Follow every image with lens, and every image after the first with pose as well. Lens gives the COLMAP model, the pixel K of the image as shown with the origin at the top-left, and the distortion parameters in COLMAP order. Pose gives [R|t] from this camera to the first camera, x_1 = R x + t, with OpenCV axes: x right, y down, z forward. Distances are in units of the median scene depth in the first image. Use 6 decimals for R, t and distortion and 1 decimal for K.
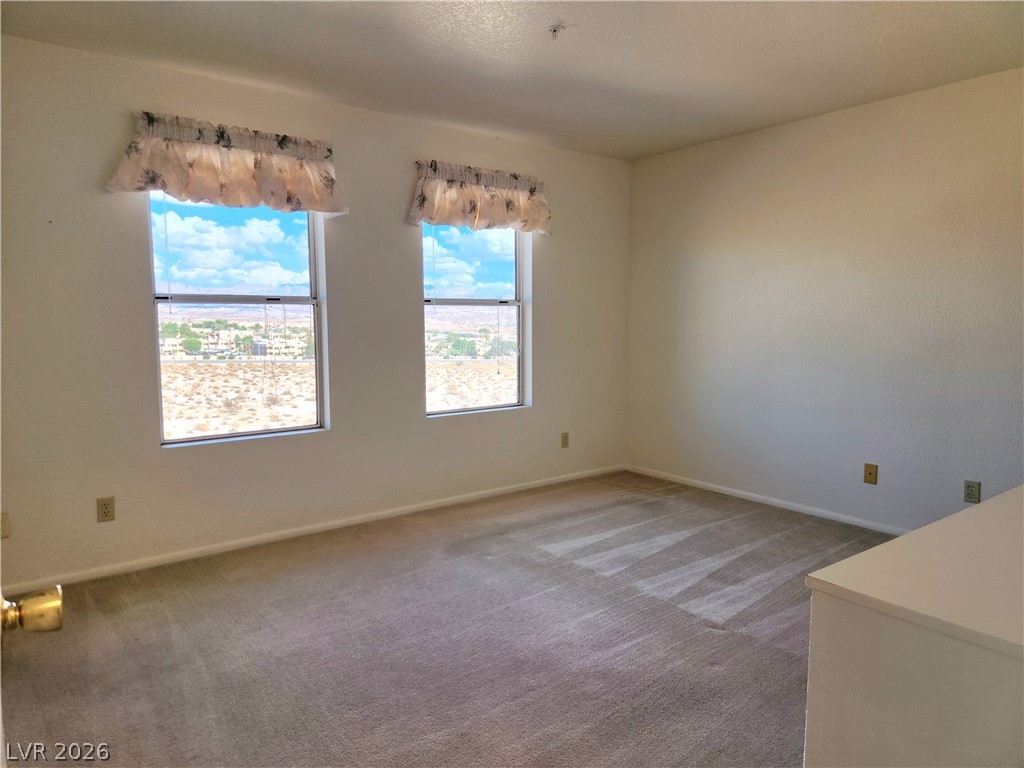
lens RADIAL K [[691.8, 0, 512.0], [0, 691.8, 384.0], [0, 0, 1]] dist [0.064220, -0.062883]
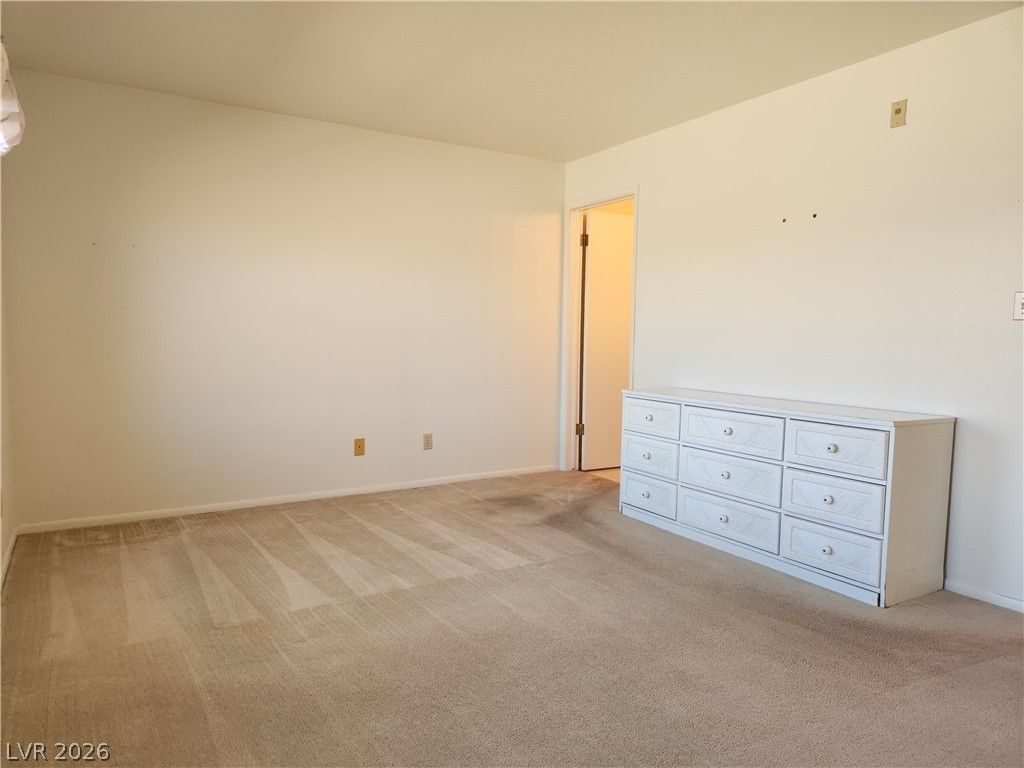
lens RADIAL K [[691.8, 0, 512.0], [0, 691.8, 384.0], [0, 0, 1]] dist [0.064220, -0.062883]
pose [[0.114316, -0.071240, 0.990887, -0.590640], [0.092844, 0.993826, 0.060740, -0.020483], [-0.989096, 0.085055, 0.120224, 0.613053]]
